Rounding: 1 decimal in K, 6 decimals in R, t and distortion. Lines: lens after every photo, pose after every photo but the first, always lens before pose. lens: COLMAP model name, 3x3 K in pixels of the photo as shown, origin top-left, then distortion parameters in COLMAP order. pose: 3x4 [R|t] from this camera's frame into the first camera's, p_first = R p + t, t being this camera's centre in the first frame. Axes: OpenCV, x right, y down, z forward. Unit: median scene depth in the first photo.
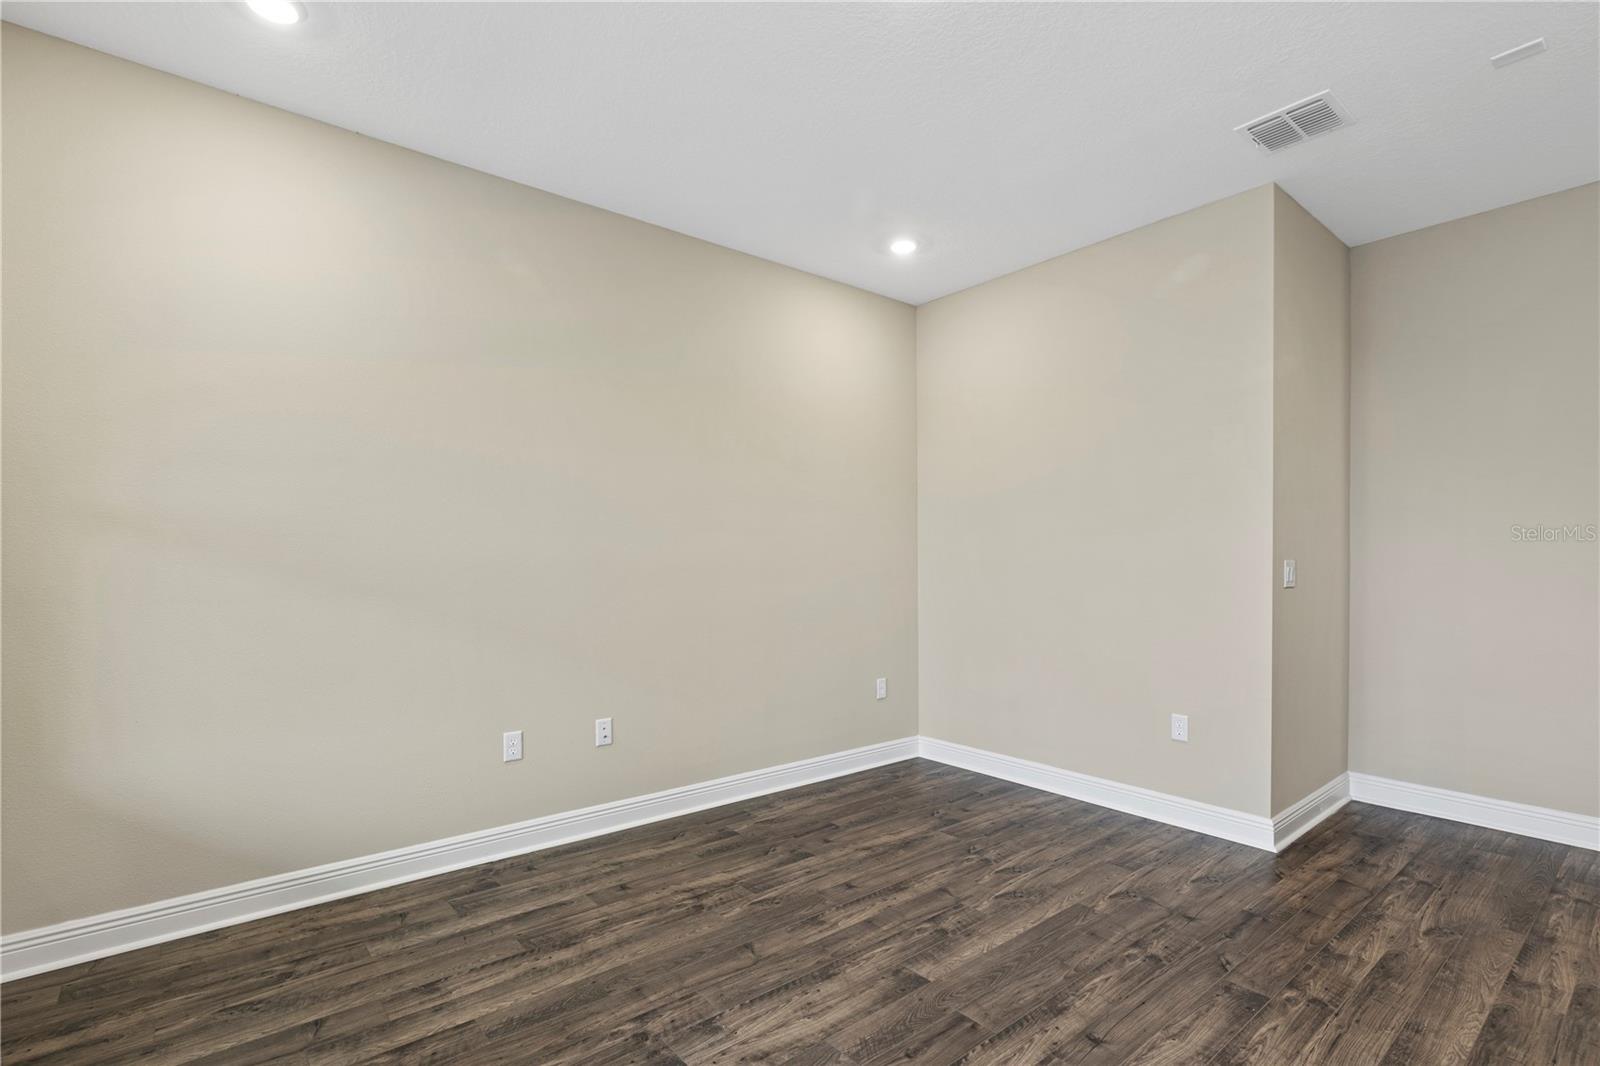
lens RADIAL K [[729.3, 0, 801.1], [0, 729.3, 536.6], [0, 0, 1]] dist [-0.005204, 0.000059]
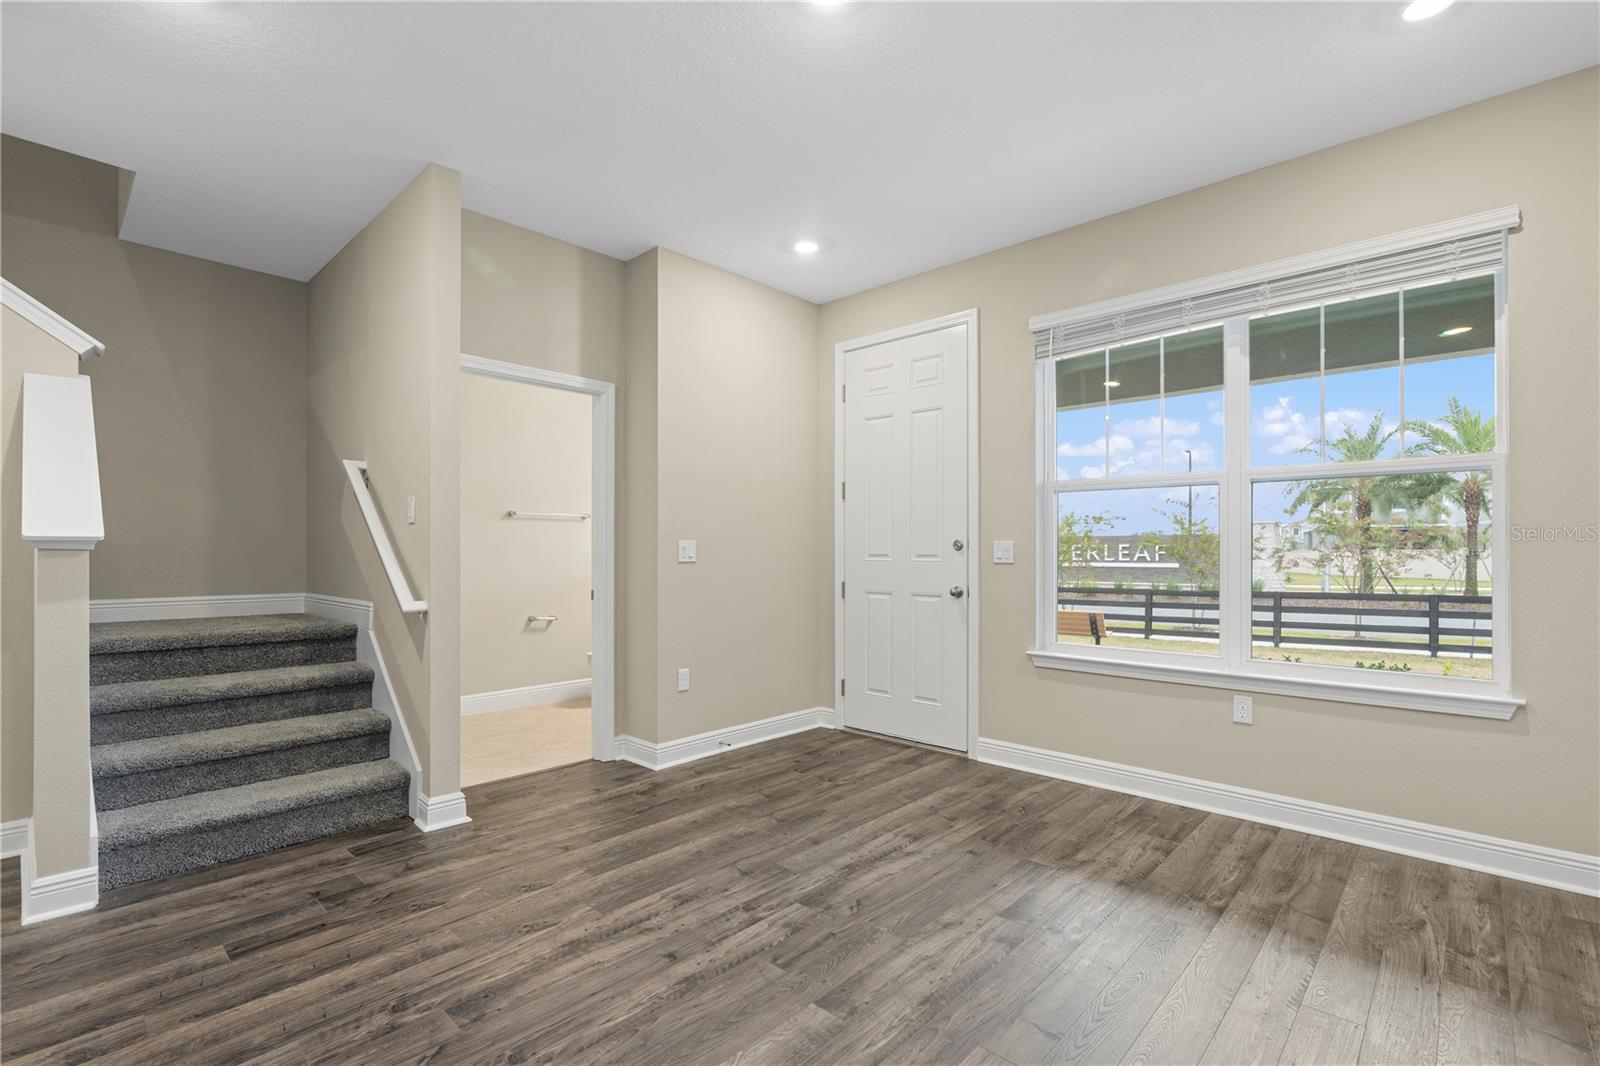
lens RADIAL K [[729.3, 0, 798.9], [0, 729.3, 543.2], [0, 0, 1]] dist [-0.005204, 0.000059]
pose [[-0.990401, 0.002023, -0.138212, 0.331143], [0.008238, 0.998979, -0.044408, 0.095799], [0.137981, -0.045121, -0.989407, 1.985415]]
